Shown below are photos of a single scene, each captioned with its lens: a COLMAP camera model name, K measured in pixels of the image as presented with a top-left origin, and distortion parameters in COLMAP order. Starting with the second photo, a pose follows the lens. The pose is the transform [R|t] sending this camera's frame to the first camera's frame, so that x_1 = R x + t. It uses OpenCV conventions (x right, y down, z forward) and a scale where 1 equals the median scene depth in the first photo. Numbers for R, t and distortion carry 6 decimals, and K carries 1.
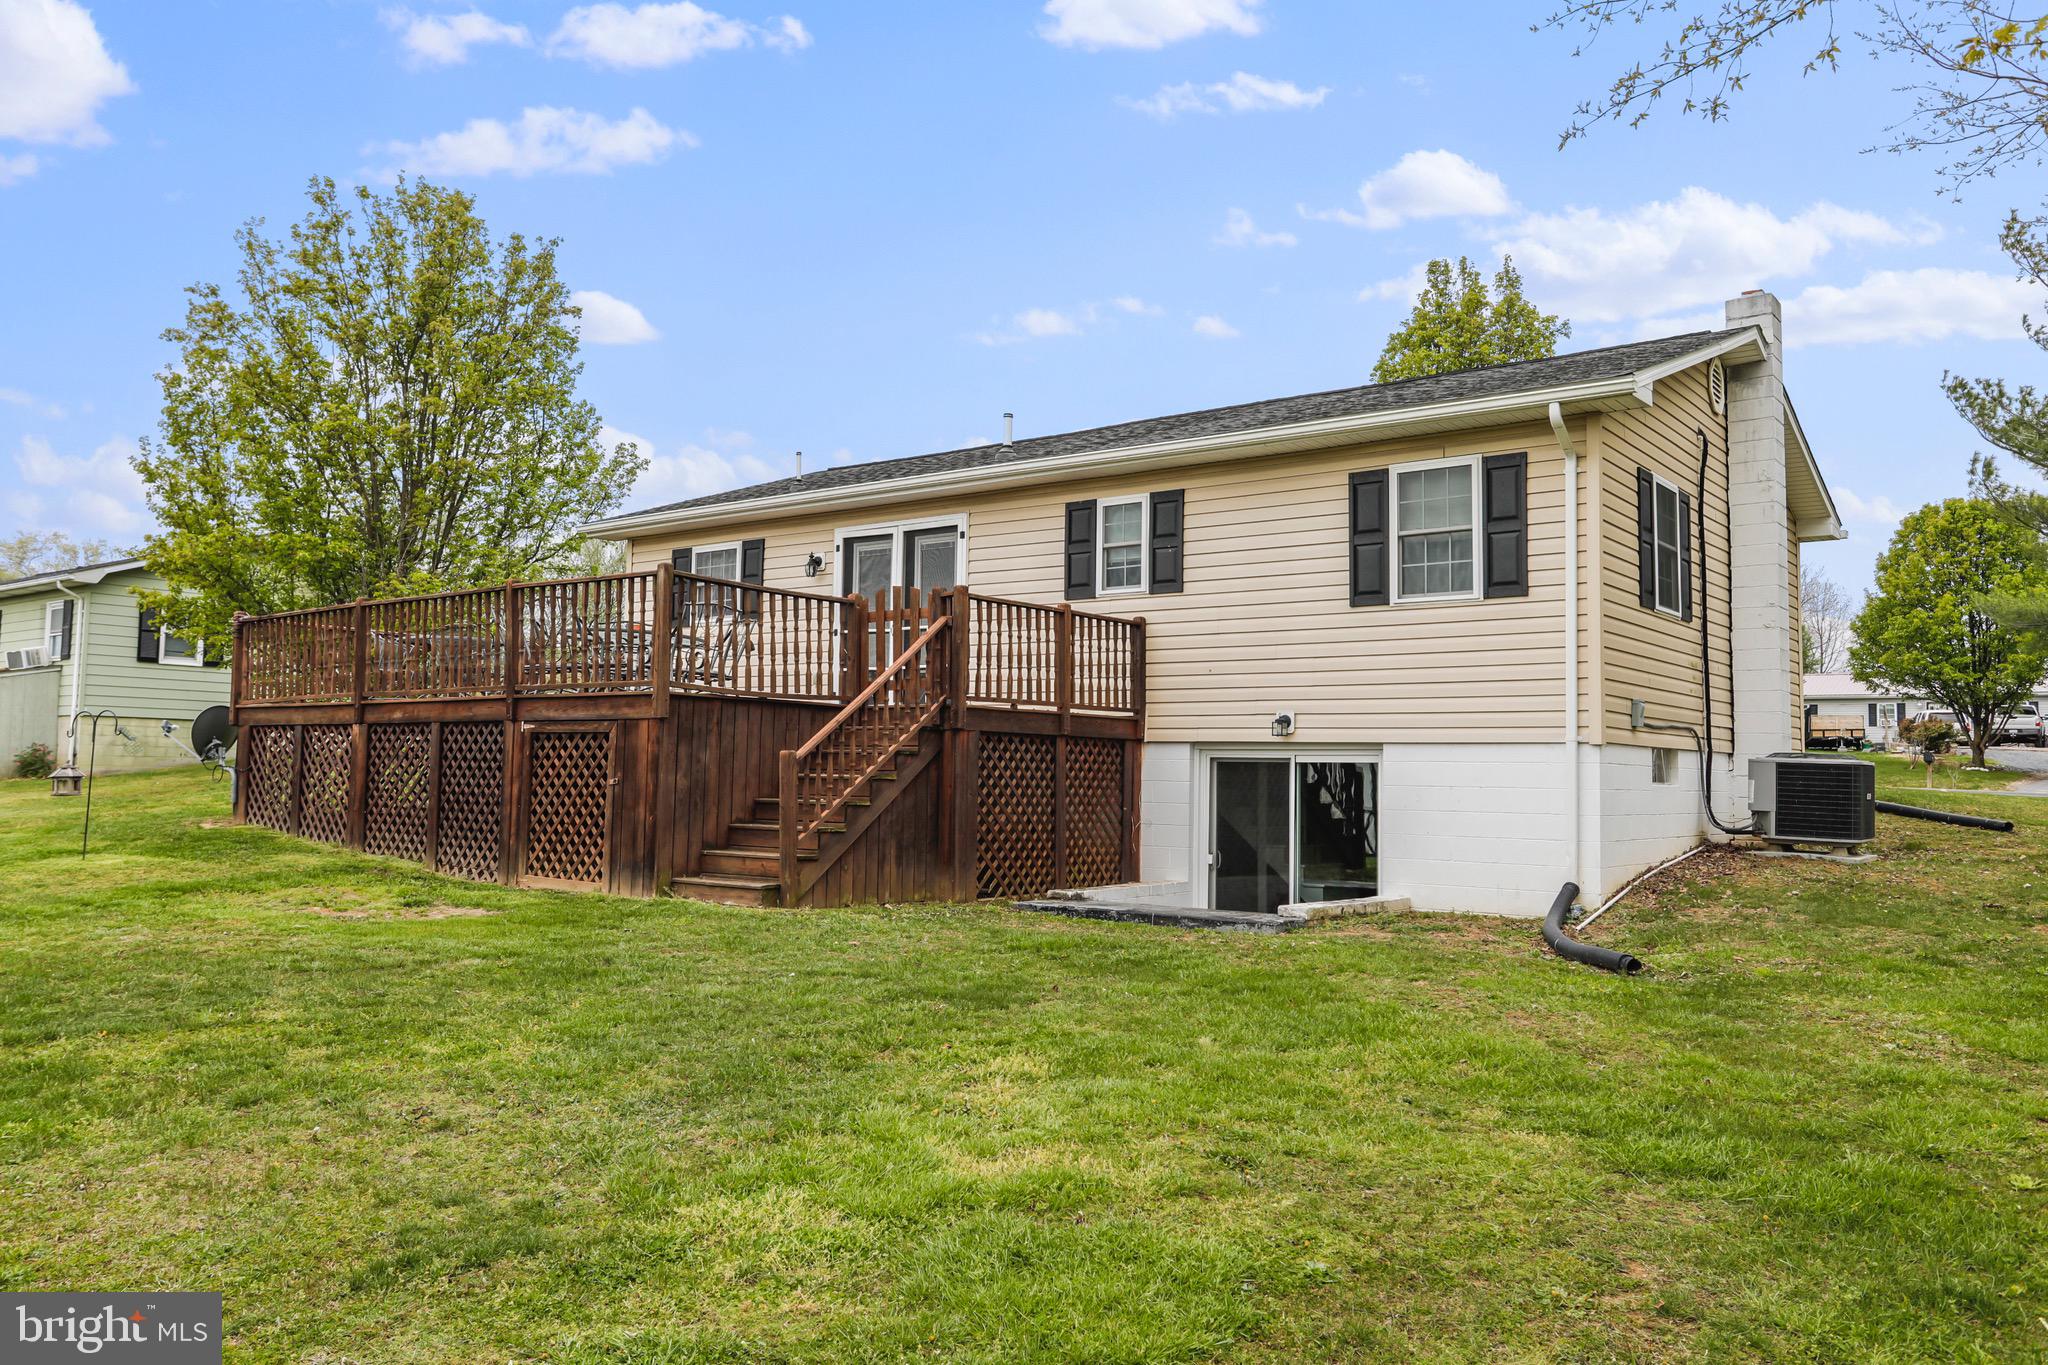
lens RADIAL K [[1565.2, 0, 1024.0], [0, 1565.2, 682.5], [0, 0, 1]] dist [-0.003243, -0.002569]
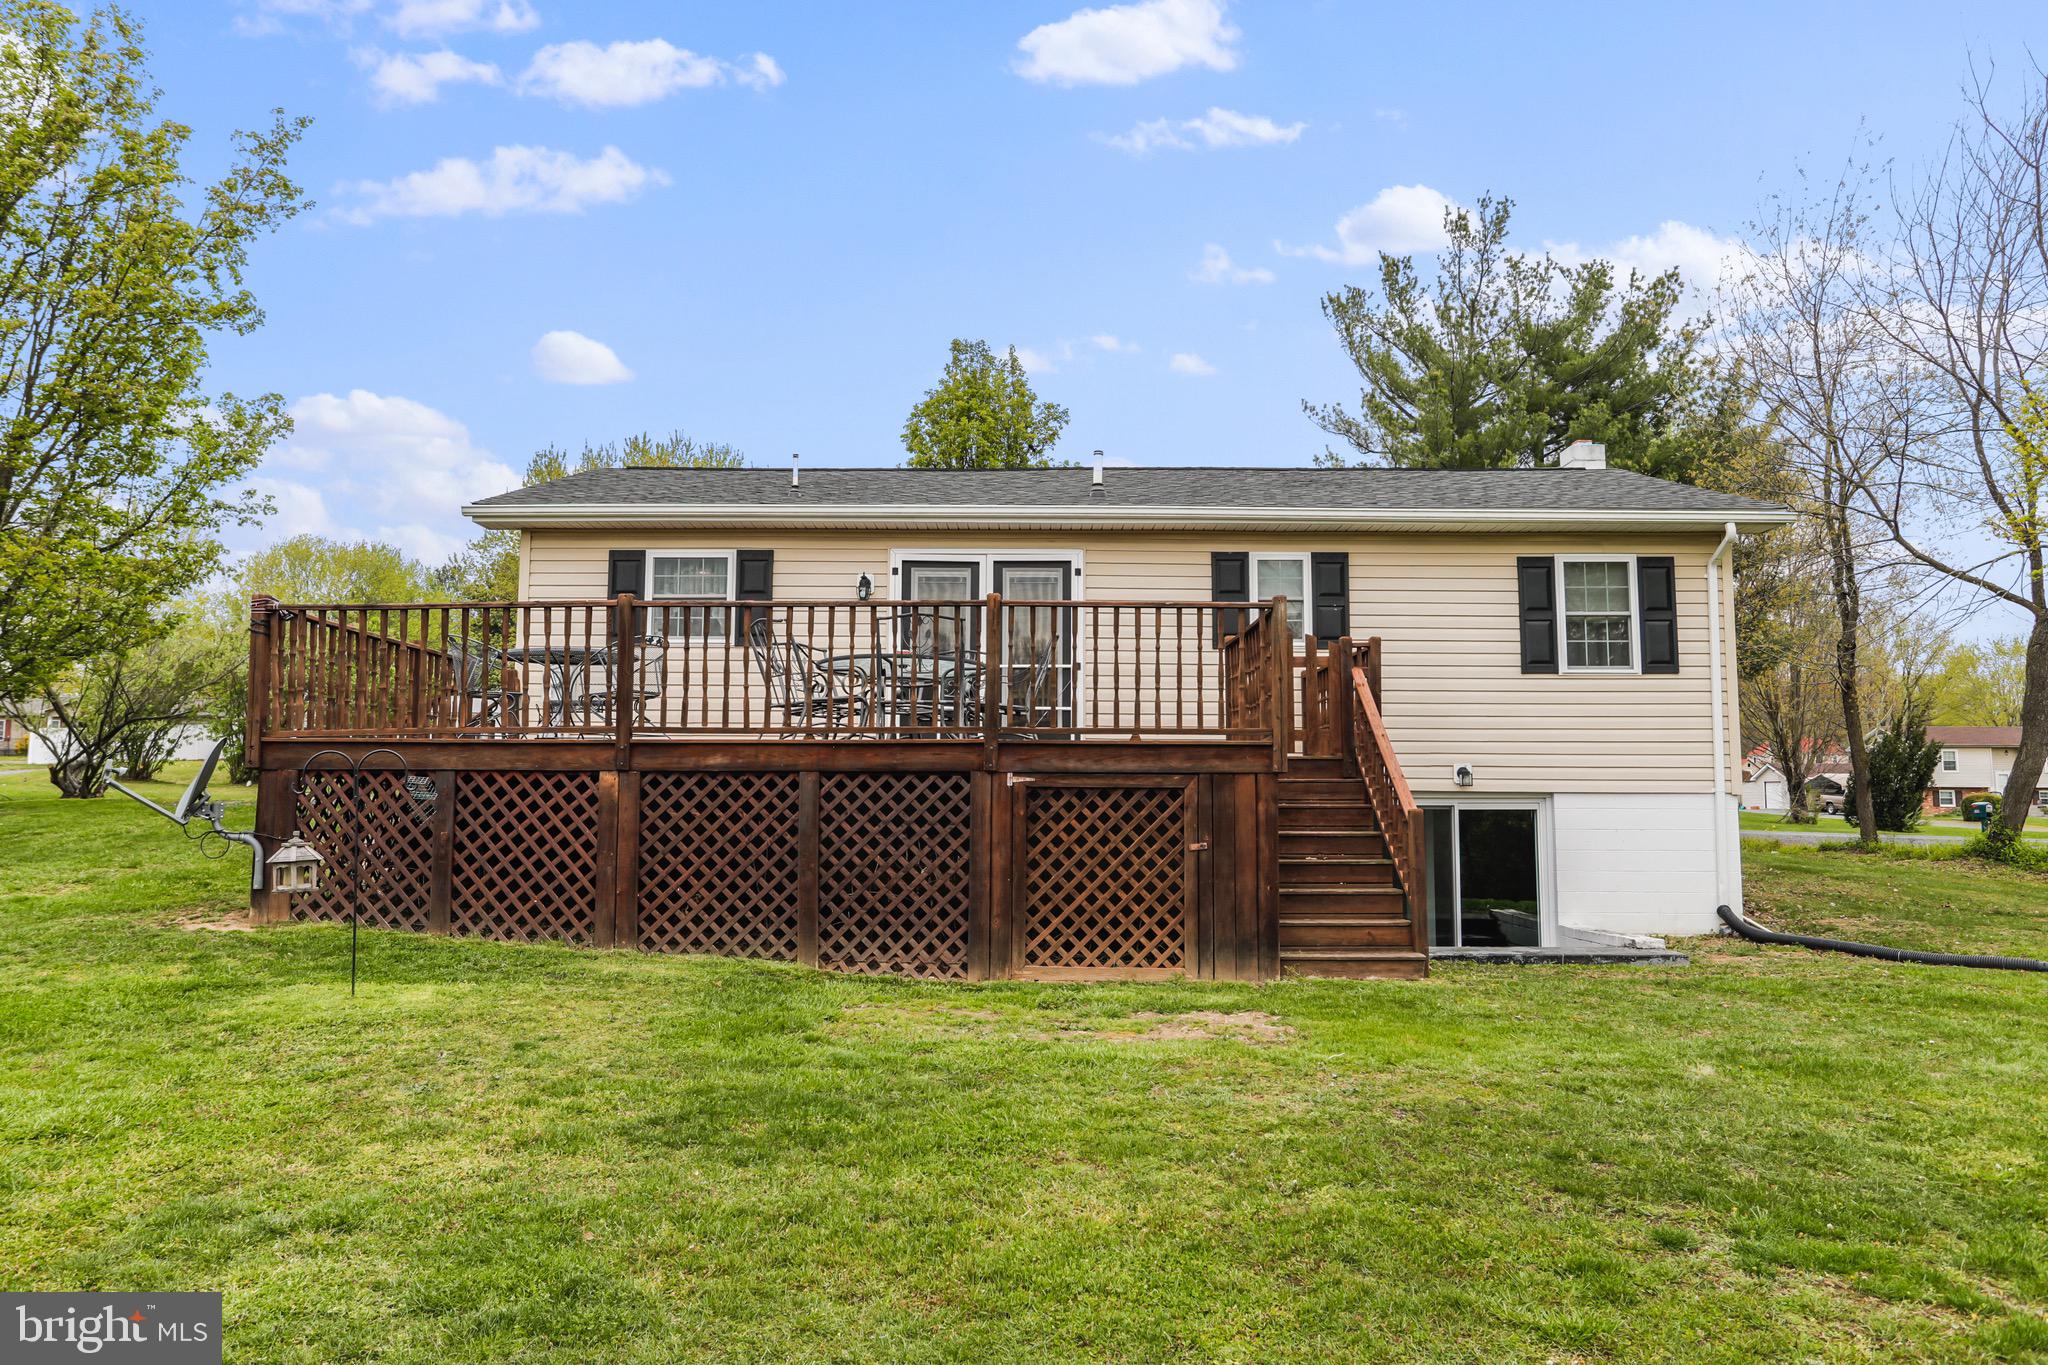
lens RADIAL K [[1448.2, 0, 1024.0], [0, 1448.2, 682.5], [0, 0, 1]] dist [-0.008613, -0.000686]
pose [[0.788297, 0.040825, 0.613940, -0.731170], [-0.028817, 0.999151, -0.029440, 0.000091], [-0.614620, 0.005515, 0.788804, 0.389622]]
